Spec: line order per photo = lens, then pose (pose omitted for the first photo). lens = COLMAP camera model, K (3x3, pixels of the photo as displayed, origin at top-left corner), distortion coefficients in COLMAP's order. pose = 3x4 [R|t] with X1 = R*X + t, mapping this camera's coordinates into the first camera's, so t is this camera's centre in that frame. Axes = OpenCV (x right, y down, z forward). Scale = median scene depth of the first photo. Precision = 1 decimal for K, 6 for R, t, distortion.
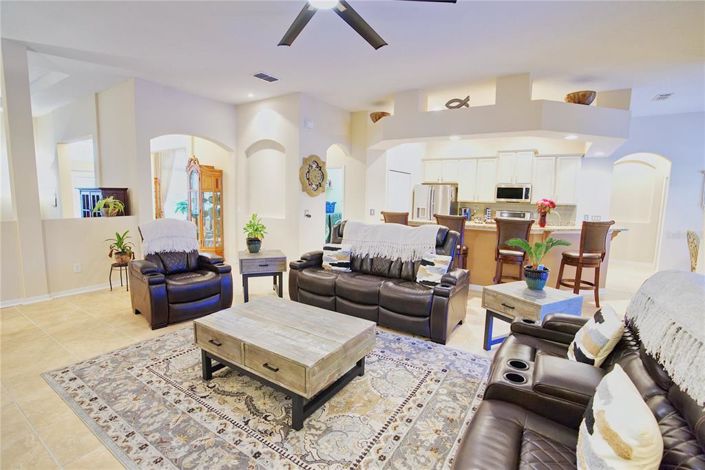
lens RADIAL K [[324.7, 0, 355.3], [0, 324.7, 233.6], [0, 0, 1]] dist [-0.067810, 0.024975]
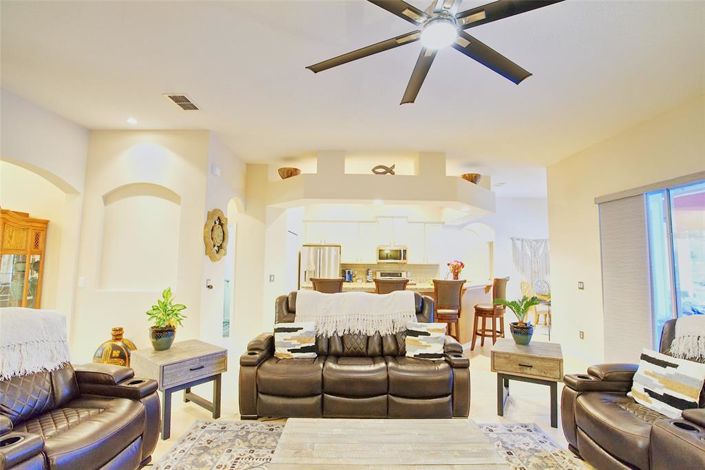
lens RADIAL K [[324.7, 0, 355.3], [0, 324.7, 233.6], [0, 0, 1]] dist [-0.067810, 0.024975]
pose [[0.840298, 0.030662, 0.541256, -0.341469], [0.069812, 0.983966, -0.164124, -0.039756], [-0.537610, 0.175700, 0.824685, 0.230511]]
